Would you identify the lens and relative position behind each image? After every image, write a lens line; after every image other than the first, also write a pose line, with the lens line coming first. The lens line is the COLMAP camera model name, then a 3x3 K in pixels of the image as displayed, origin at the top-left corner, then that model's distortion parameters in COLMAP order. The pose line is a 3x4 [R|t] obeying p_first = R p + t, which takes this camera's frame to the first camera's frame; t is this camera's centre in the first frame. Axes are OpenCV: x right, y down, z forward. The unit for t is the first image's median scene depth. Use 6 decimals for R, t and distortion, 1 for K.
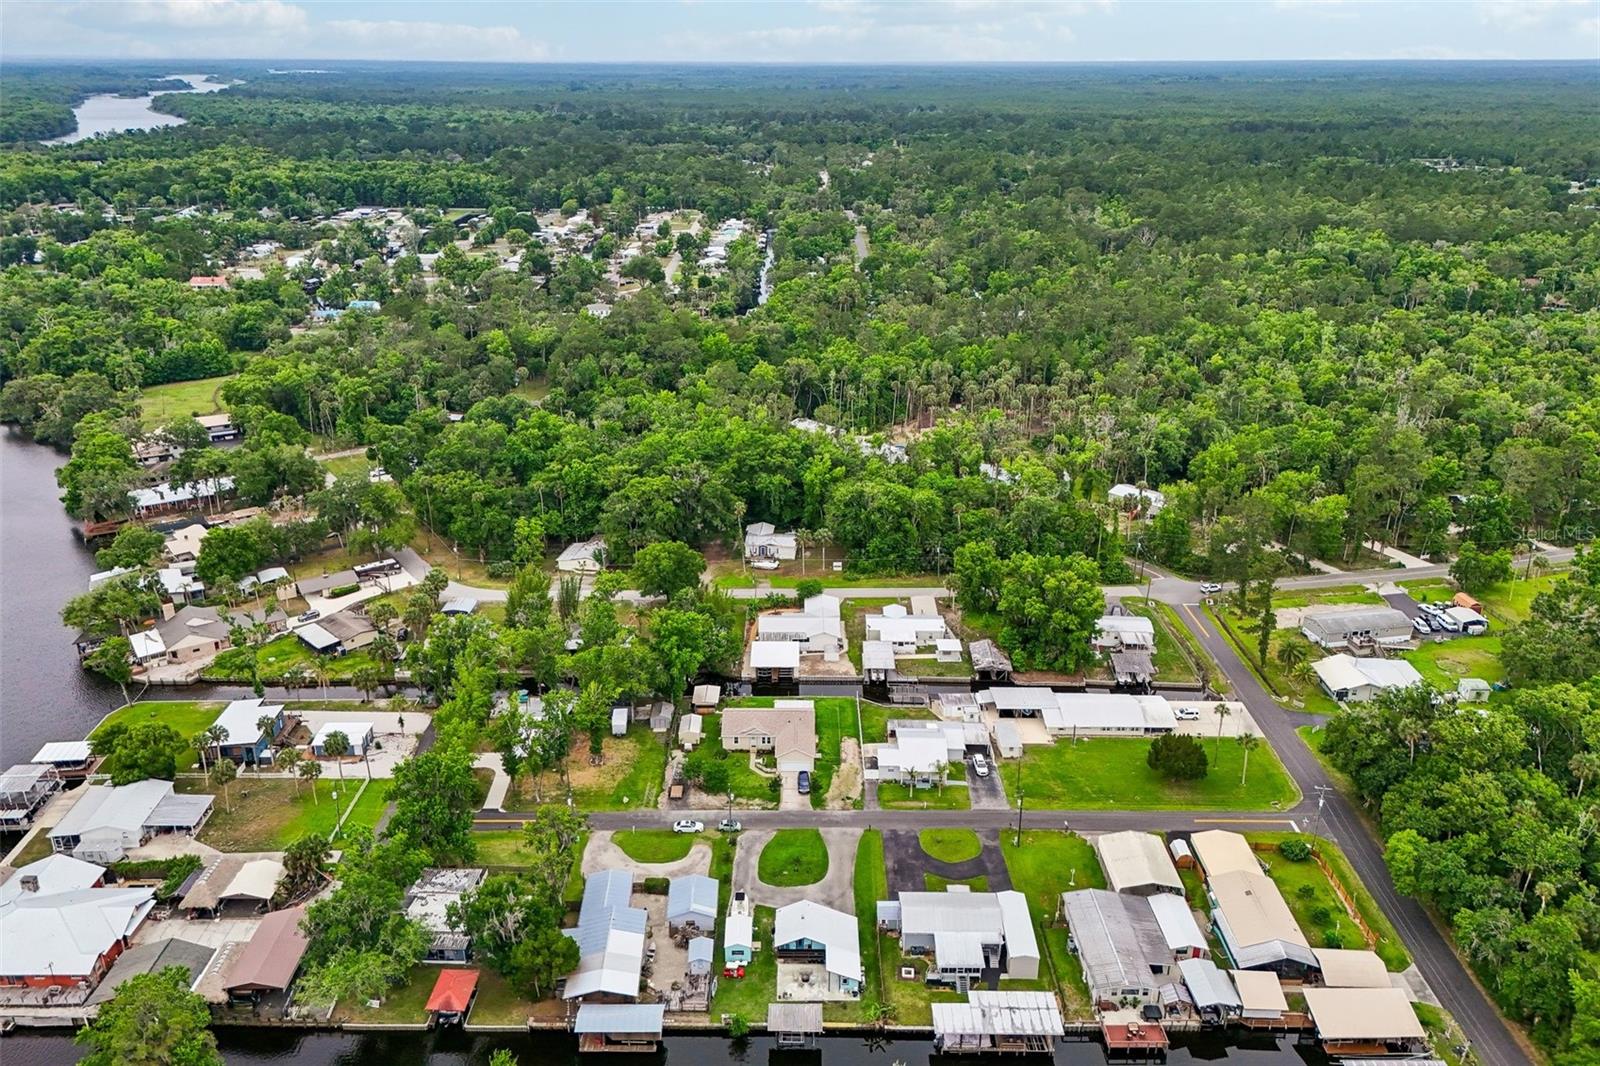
lens RADIAL K [[1200.1, 0, 800.0], [0, 1200.1, 533.0], [0, 0, 1]] dist [0.099433, -0.112076]
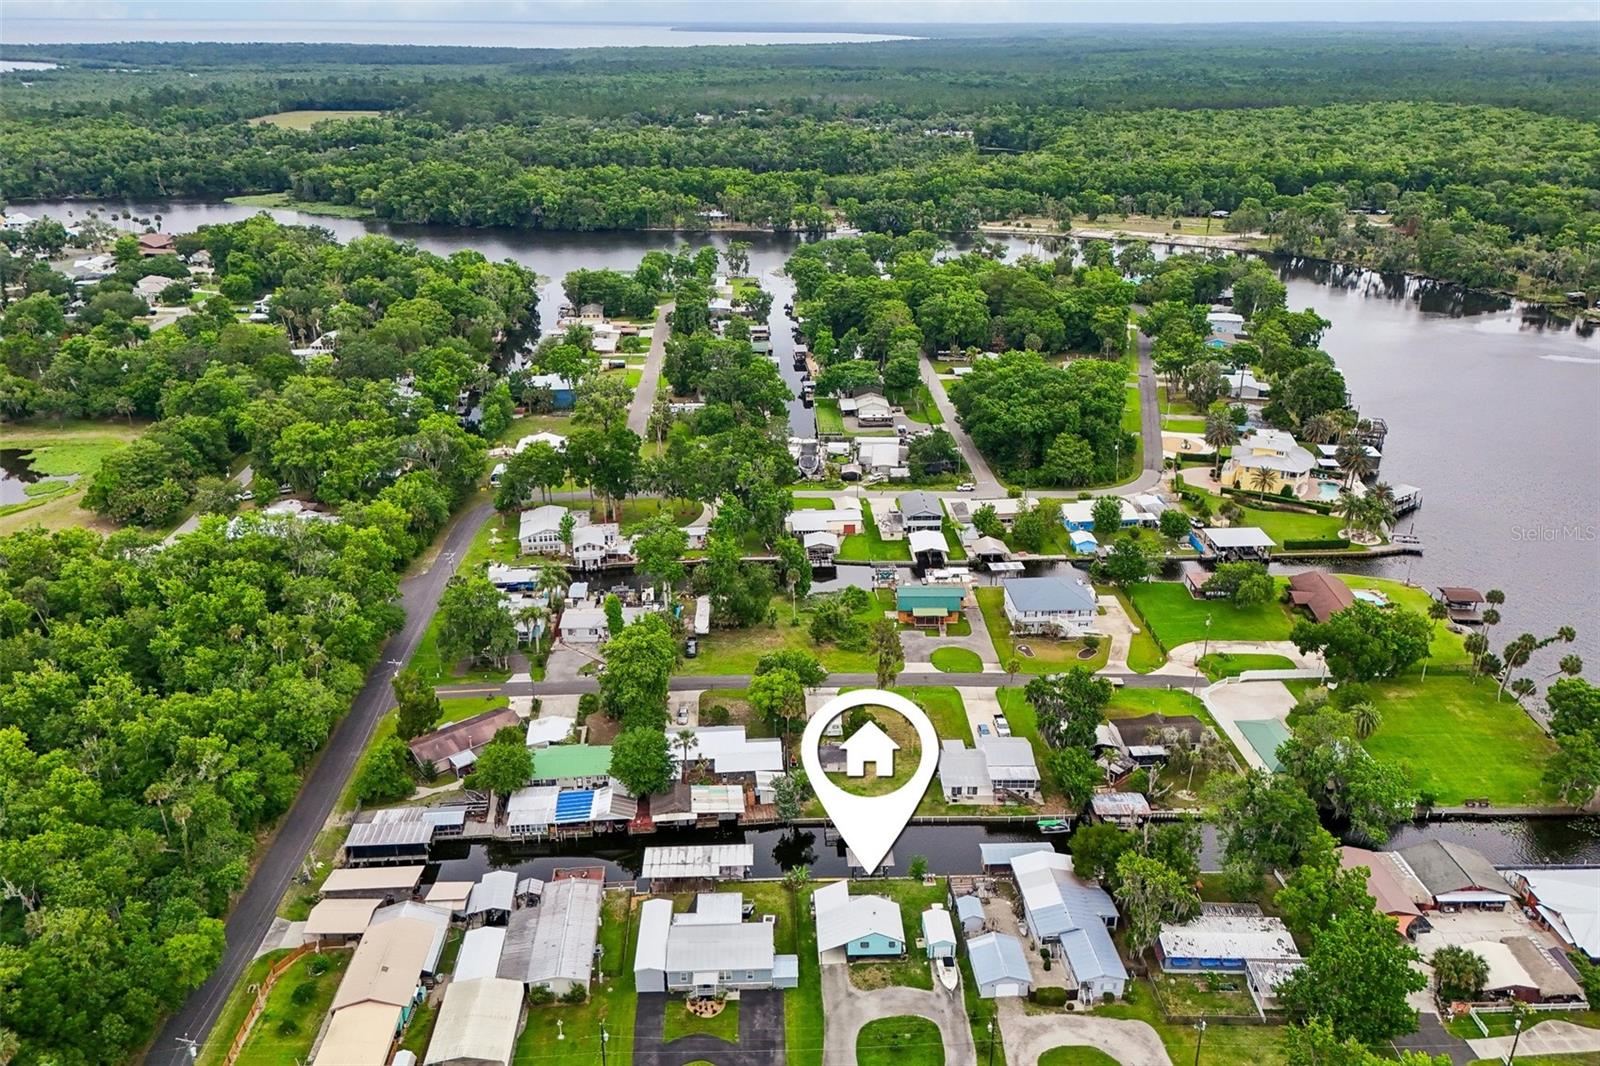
lens RADIAL K [[1214.8, 0, 800.0], [0, 1214.8, 533.0], [0, 0, 1]] dist [0.082399, -0.088678]
pose [[-0.998887, 0.016143, -0.044321, 0.076601], [-0.019637, 0.712008, 0.701897, -0.451058], [0.042887, 0.701986, -0.710898, 1.120839]]
